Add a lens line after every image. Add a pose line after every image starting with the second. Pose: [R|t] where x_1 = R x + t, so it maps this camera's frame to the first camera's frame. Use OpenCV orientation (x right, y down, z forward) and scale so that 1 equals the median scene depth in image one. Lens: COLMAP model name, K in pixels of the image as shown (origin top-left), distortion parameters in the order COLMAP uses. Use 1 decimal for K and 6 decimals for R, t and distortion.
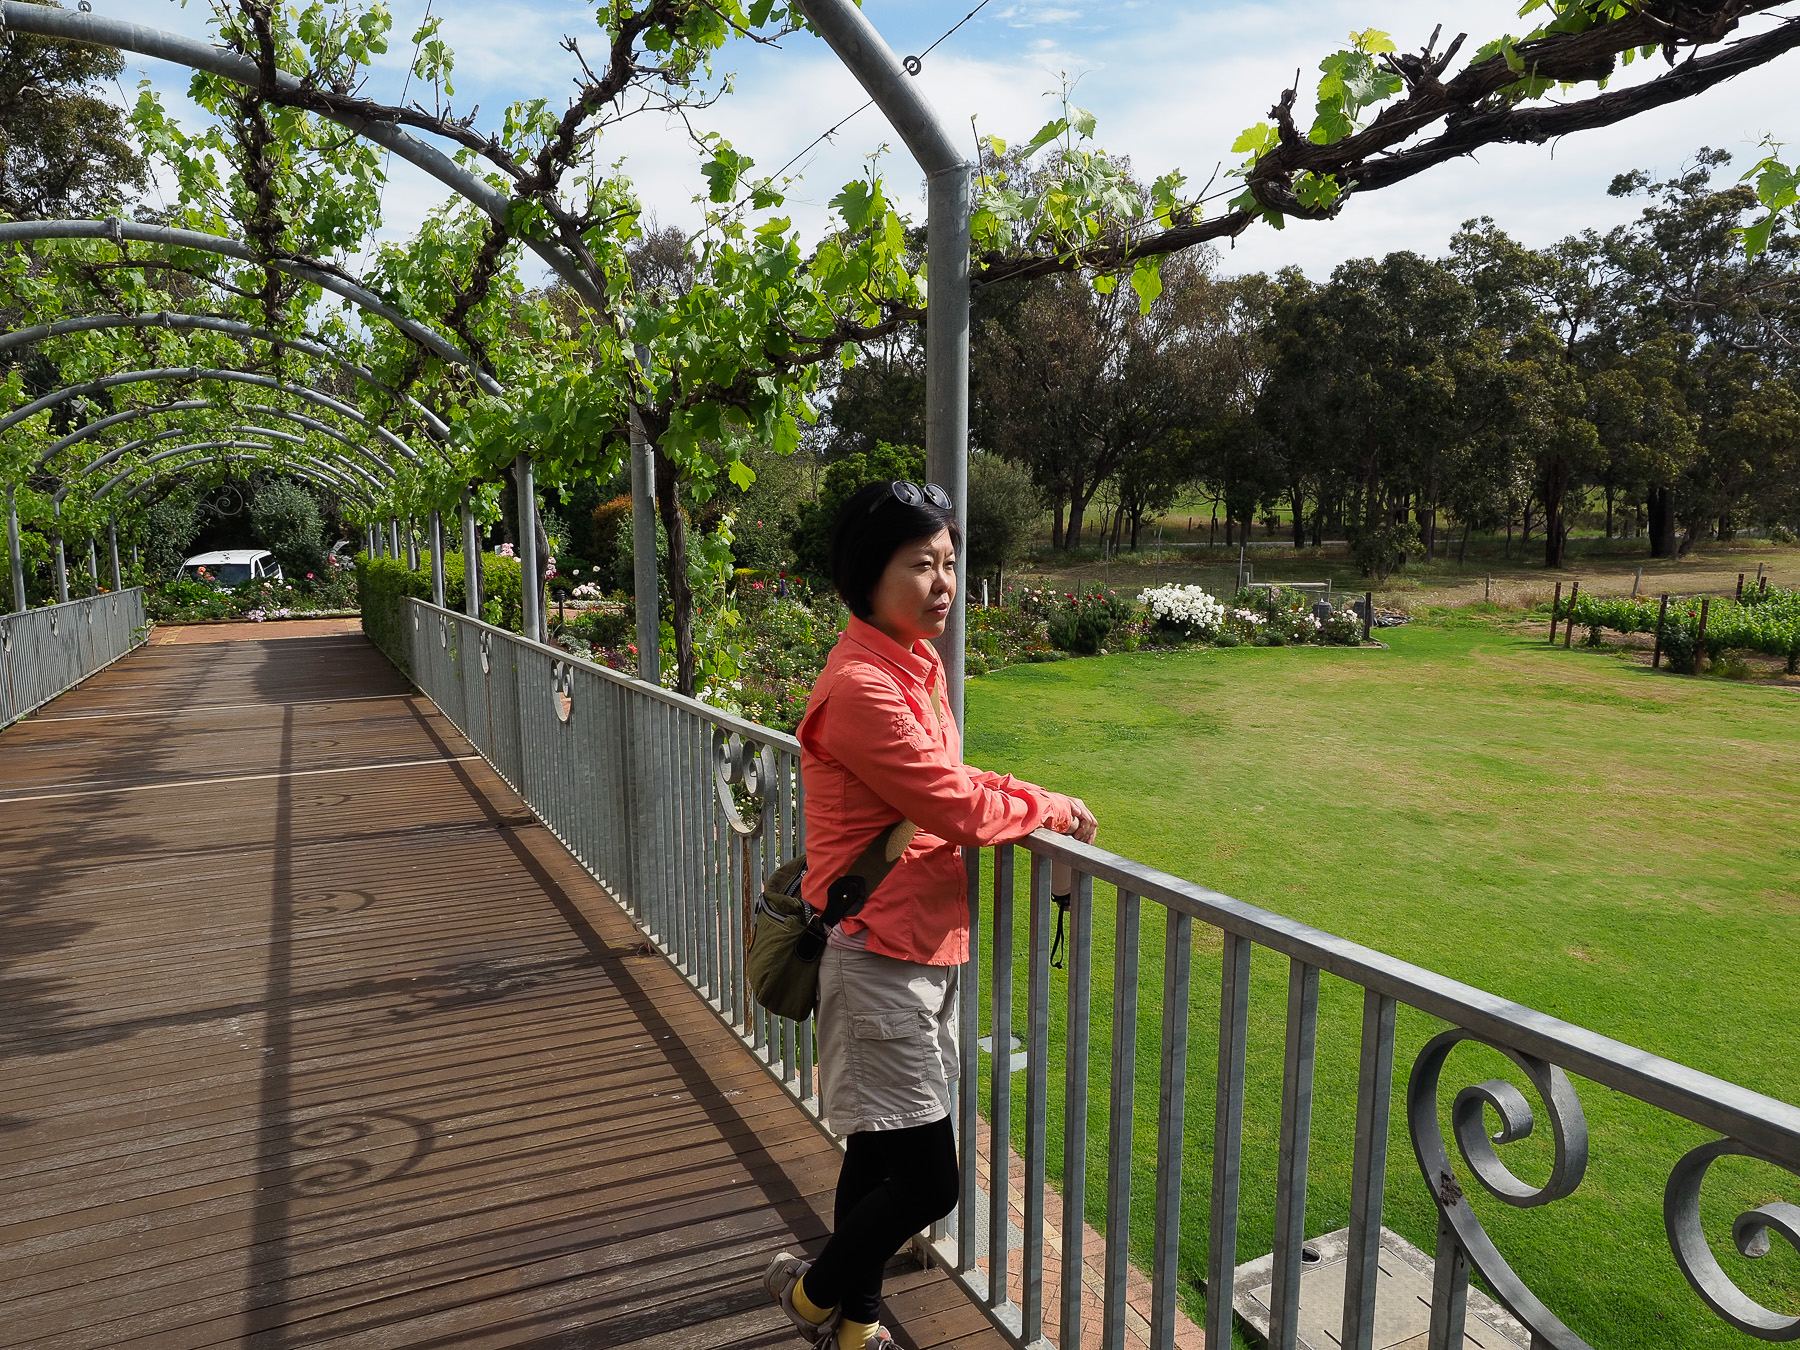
lens RADIAL K [[1304.1, 0, 905.6], [0, 1304.1, 679.0], [0, 0, 1]] dist [-0.005441, -0.000738]
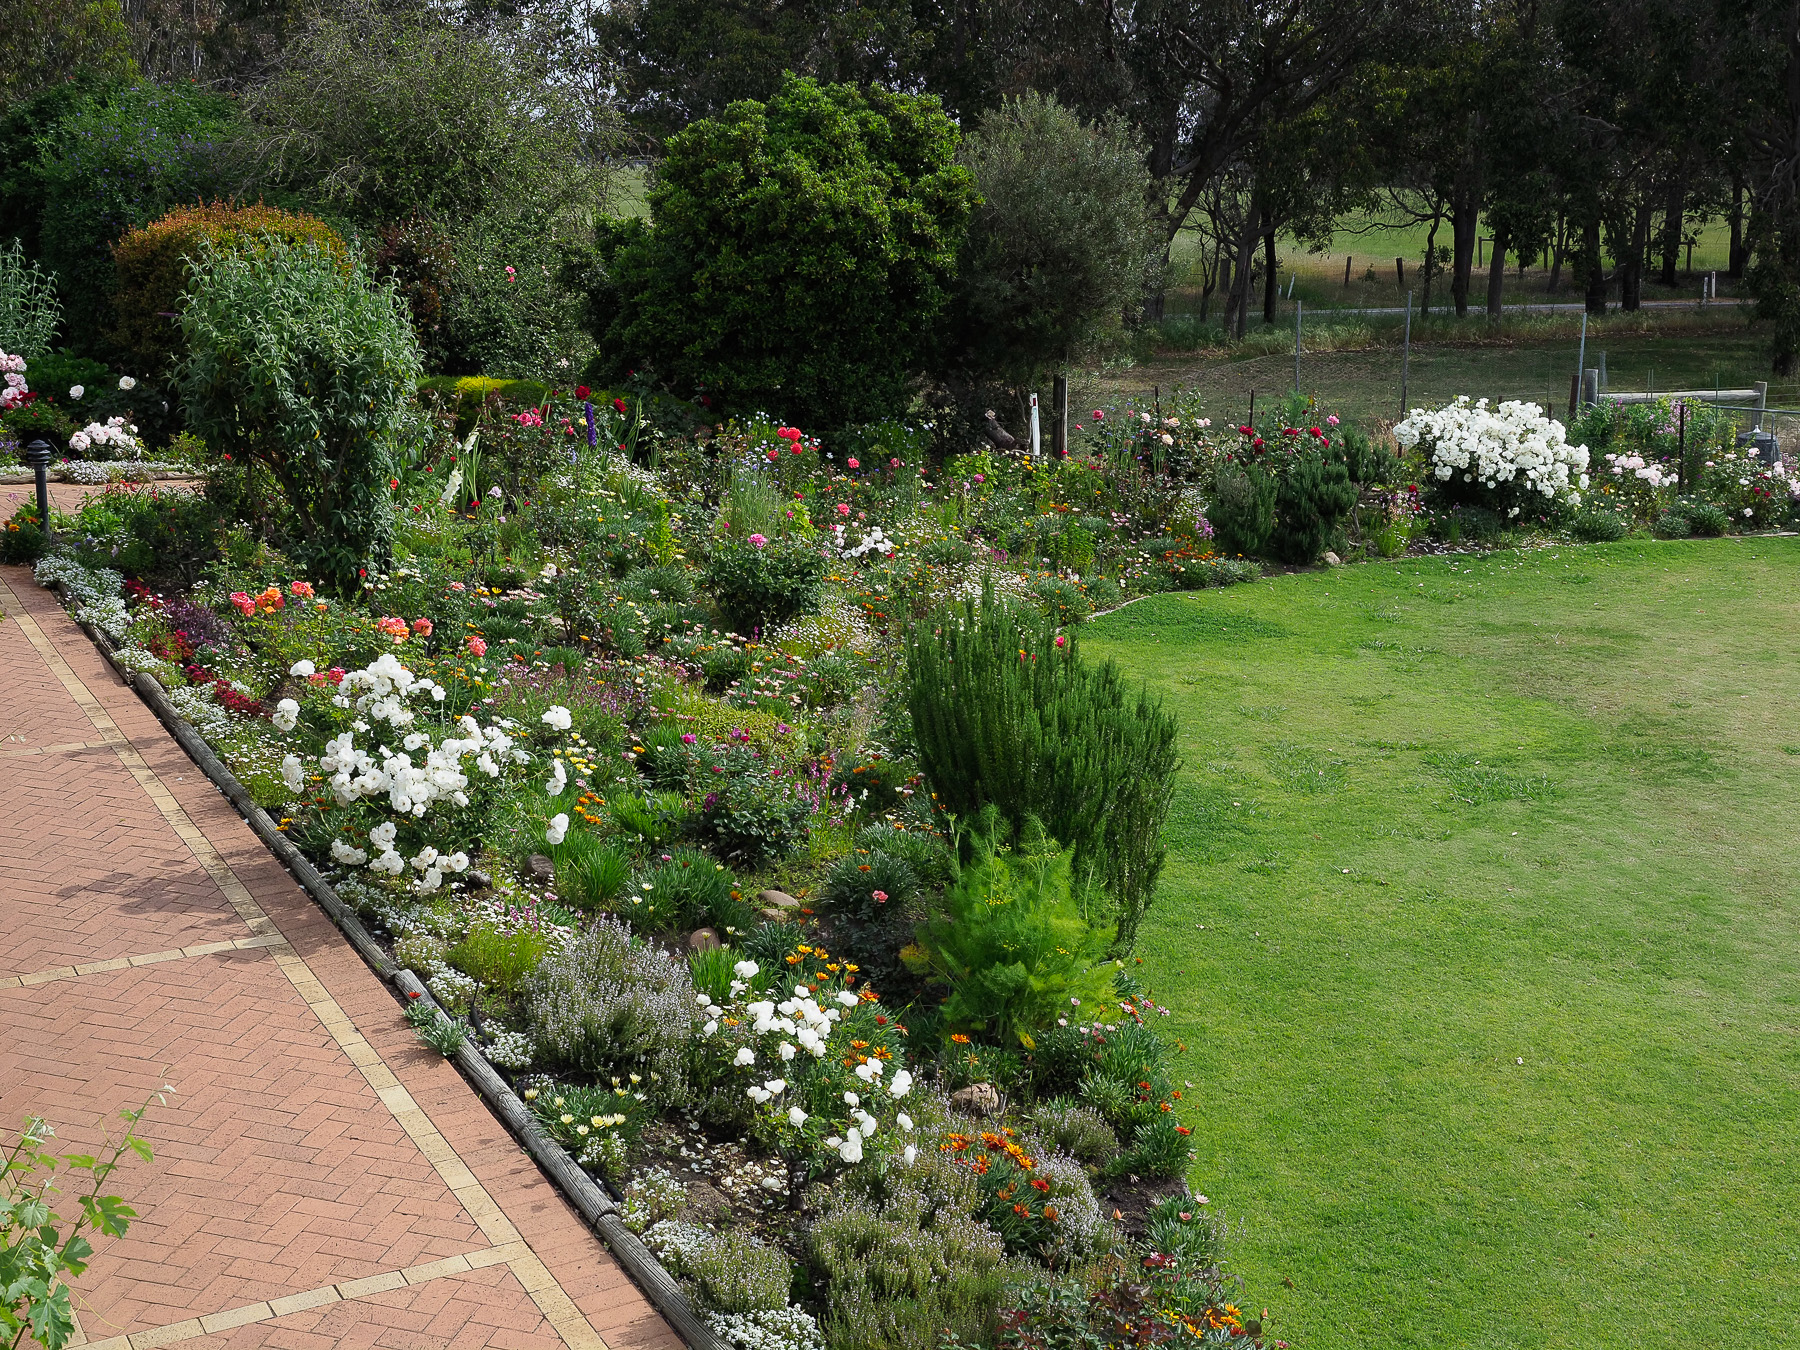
lens RADIAL K [[2447.3, 0, 896.3], [0, 2447.3, 671.7], [0, 0, 1]] dist [0.006994, 0.000000]
pose [[0.997144, -0.022413, 0.072120, -0.049950], [0.019559, 0.999007, 0.040027, -0.018419], [-0.072945, -0.038502, 0.996592, 0.196324]]
